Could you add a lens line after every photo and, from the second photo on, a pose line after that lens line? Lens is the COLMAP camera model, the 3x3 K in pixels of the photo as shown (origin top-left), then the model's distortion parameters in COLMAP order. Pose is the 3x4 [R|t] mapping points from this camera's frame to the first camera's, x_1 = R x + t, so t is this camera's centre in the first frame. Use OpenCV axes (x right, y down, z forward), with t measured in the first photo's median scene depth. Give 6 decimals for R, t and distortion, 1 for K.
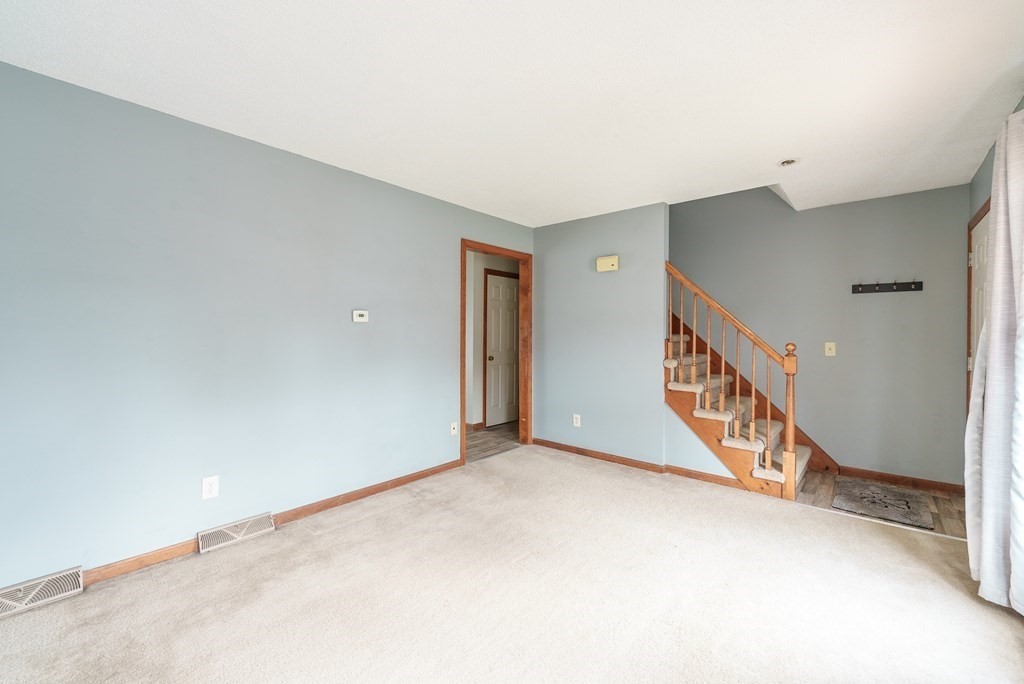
lens RADIAL K [[414.0, 0, 518.1], [0, 414.0, 337.6], [0, 0, 1]] dist [-0.001781, -0.000343]
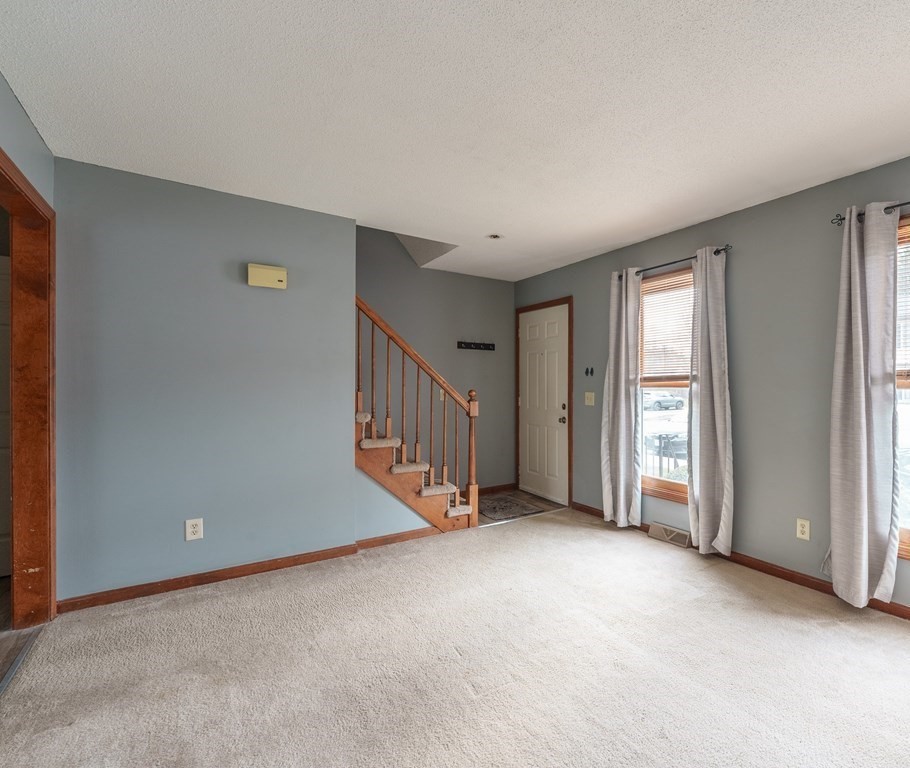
lens RADIAL K [[554.3, 0, 455.0], [0, 554.3, 384.0], [0, 0, 1]] dist [-0.005733, -0.000493]
pose [[0.191060, -0.004213, 0.981569, -0.703876], [0.006257, 0.999976, 0.003075, -0.006370], [-0.981559, 0.005554, 0.191081, 0.618553]]
